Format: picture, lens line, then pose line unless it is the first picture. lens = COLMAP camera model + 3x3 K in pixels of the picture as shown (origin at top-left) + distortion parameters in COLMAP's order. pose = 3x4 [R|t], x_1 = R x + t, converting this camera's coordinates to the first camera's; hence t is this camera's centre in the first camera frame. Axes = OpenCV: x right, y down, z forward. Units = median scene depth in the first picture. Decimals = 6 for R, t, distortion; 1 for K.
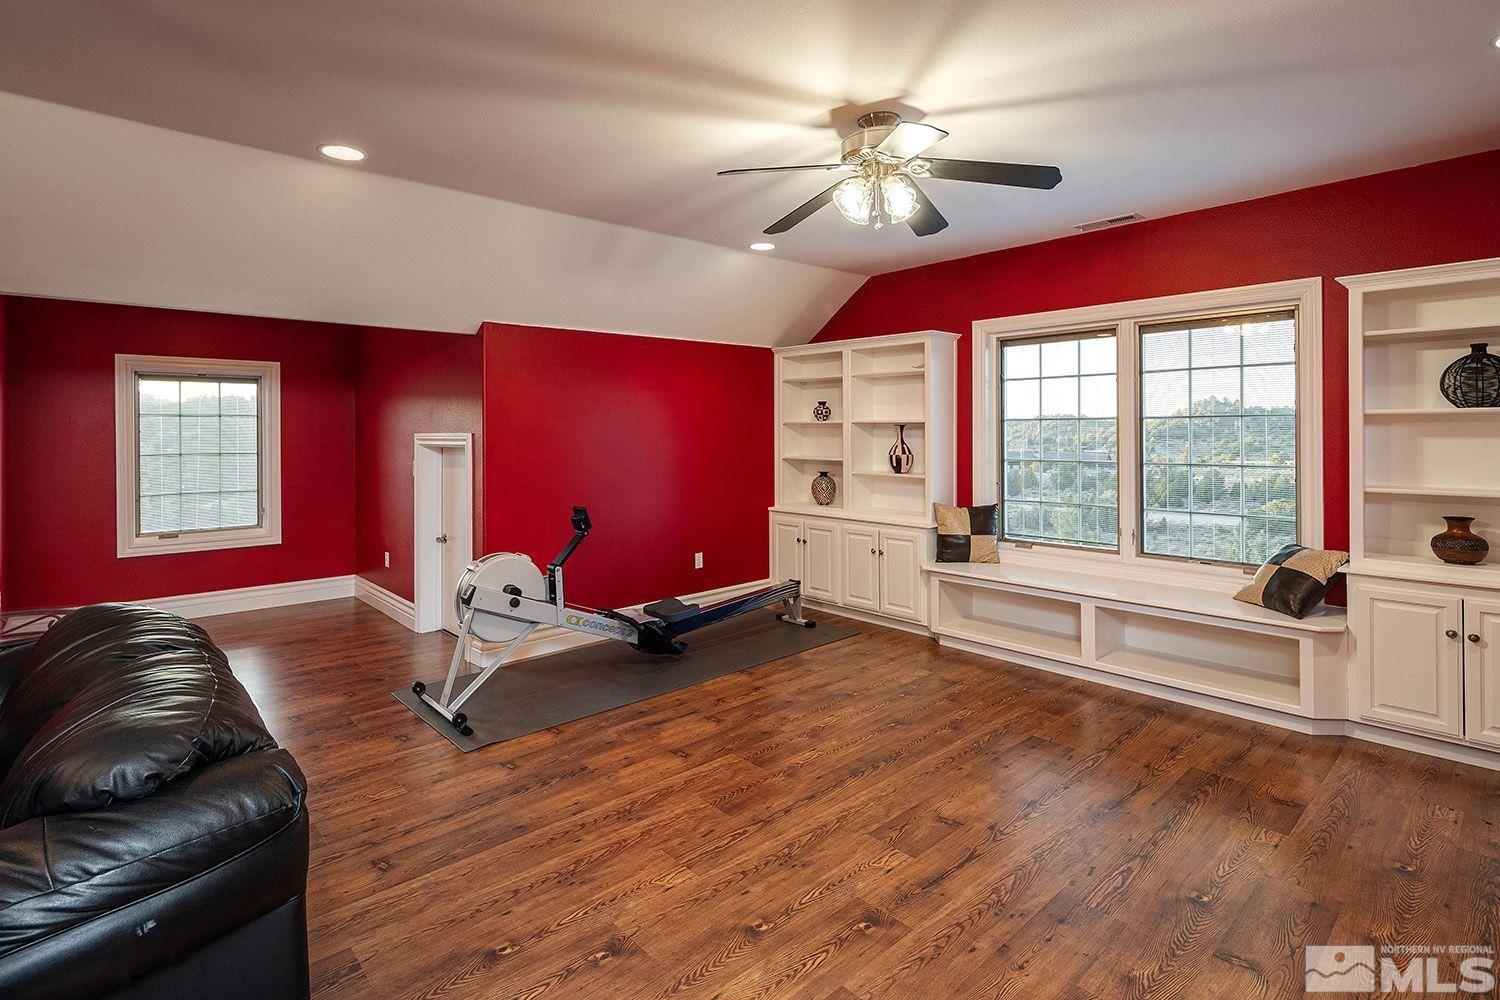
lens RADIAL K [[736.5, 0, 746.8], [0, 736.5, 454.4], [0, 0, 1]] dist [-0.004634, -0.001008]
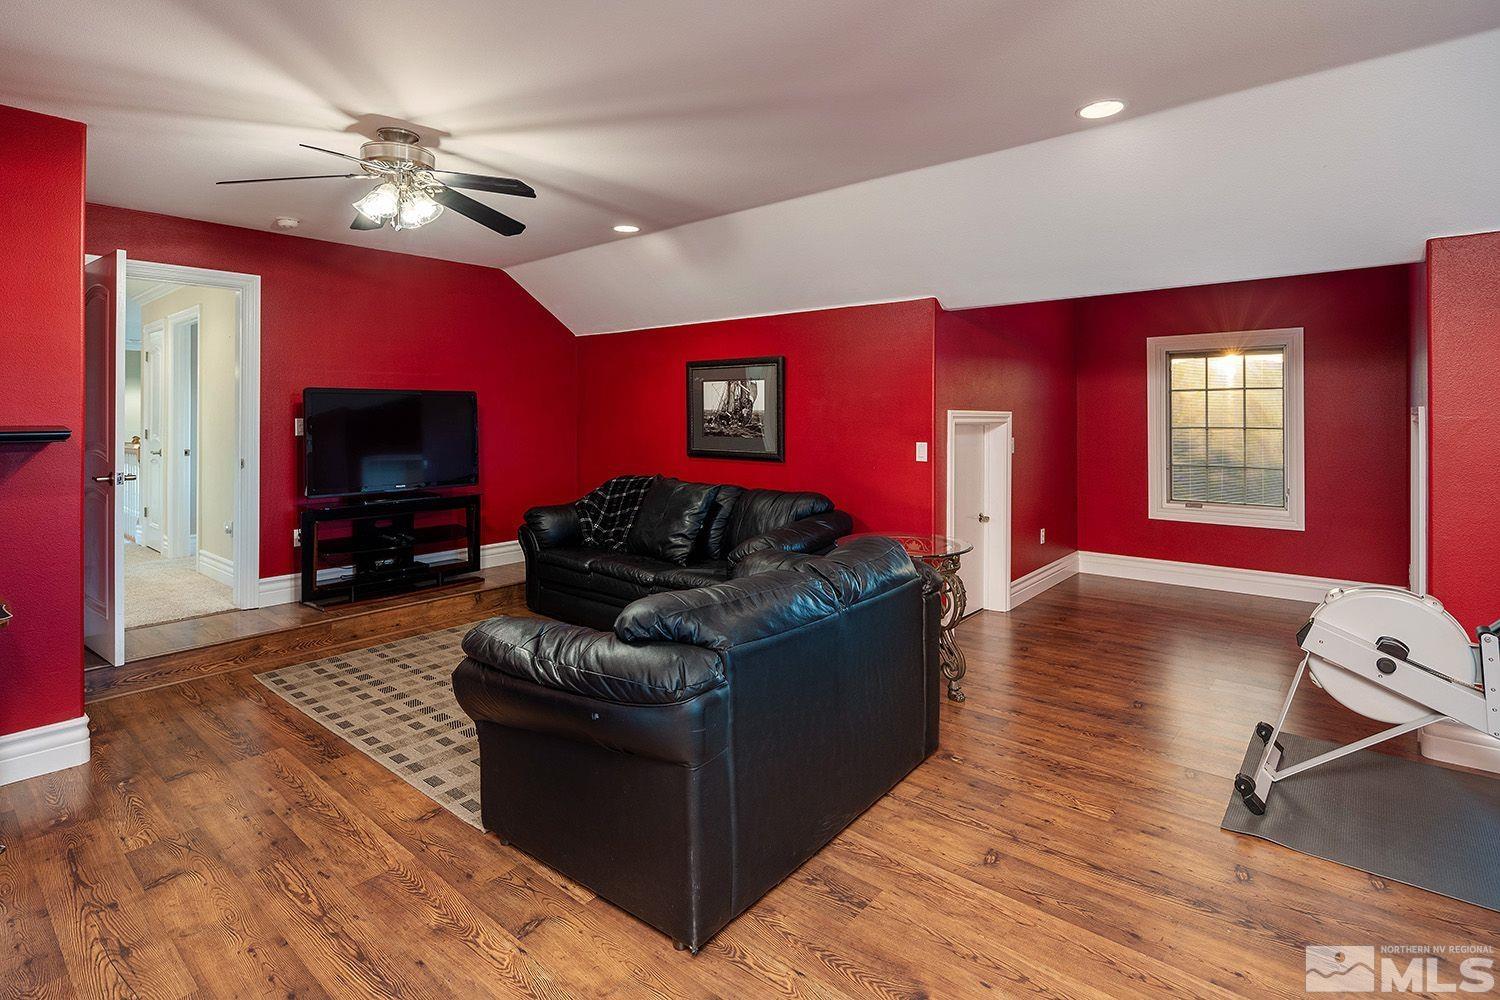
lens RADIAL K [[745.6, 0, 748.1], [0, 745.6, 405.2], [0, 0, 1]] dist [-0.002573, -0.000771]
pose [[0.130518, 0.001364, -0.991445, 0.378341], [-0.030106, 0.999543, -0.002588, -0.017276], [0.990989, 0.030186, 0.130499, 0.482747]]
